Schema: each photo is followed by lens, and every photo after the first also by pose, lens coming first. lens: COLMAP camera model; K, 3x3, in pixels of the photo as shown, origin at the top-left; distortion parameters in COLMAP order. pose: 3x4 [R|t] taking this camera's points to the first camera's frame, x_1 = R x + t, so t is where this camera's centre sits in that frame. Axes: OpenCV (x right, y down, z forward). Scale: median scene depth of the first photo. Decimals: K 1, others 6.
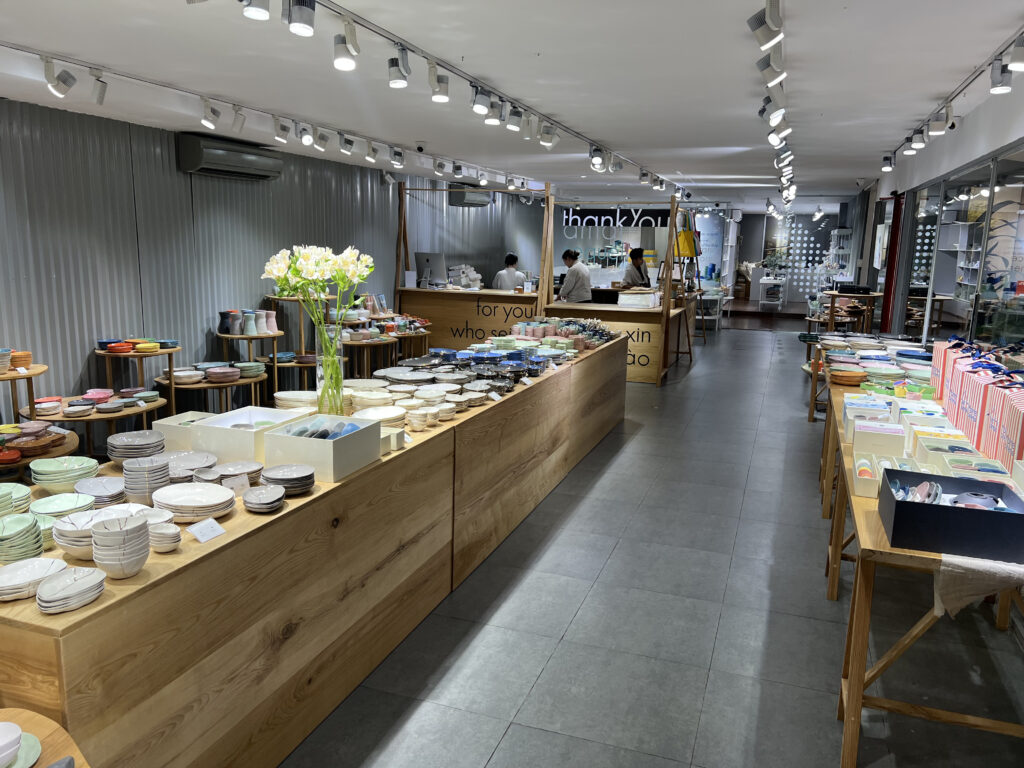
lens RADIAL K [[766.5, 0, 511.0], [0, 766.5, 383.3], [0, 0, 1]] dist [0.008956, 0.002494]
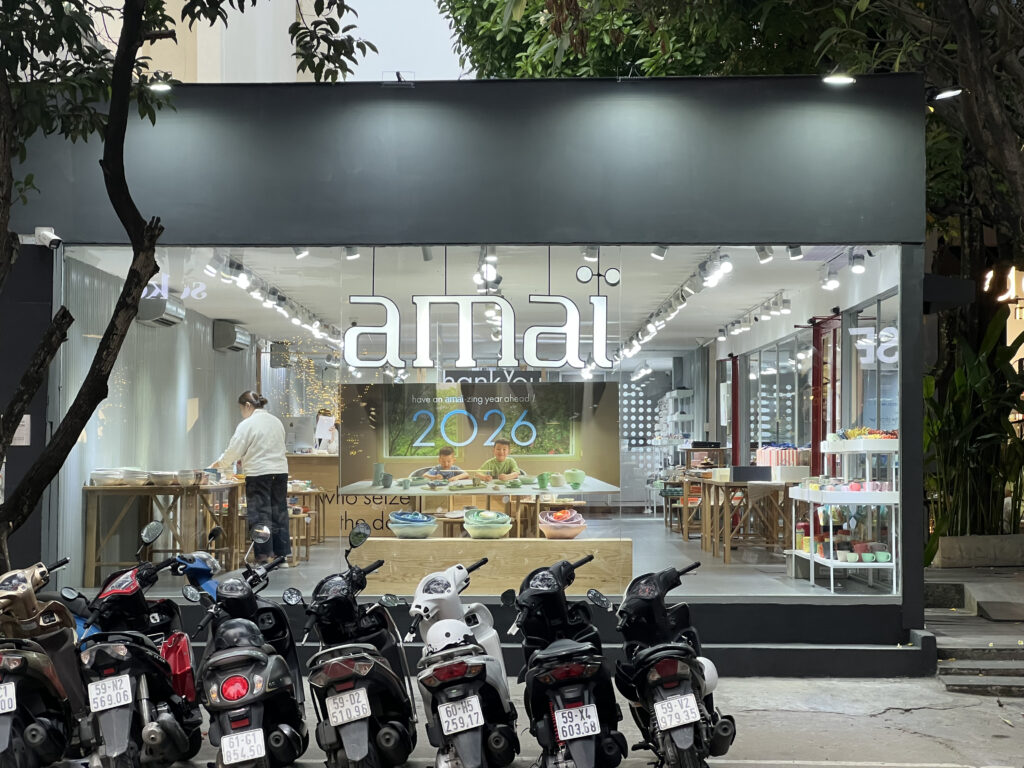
lens RADIAL K [[2296.1, 0, 512.0], [0, 2296.1, 383.6], [0, 0, 1]] dist [-0.016946, 0.000000]
pose [[0.941401, -0.009202, 0.337165, -0.793371], [0.078958, 0.977864, -0.193772, 0.354689], [-0.327918, 0.209039, 0.921288, -1.680451]]
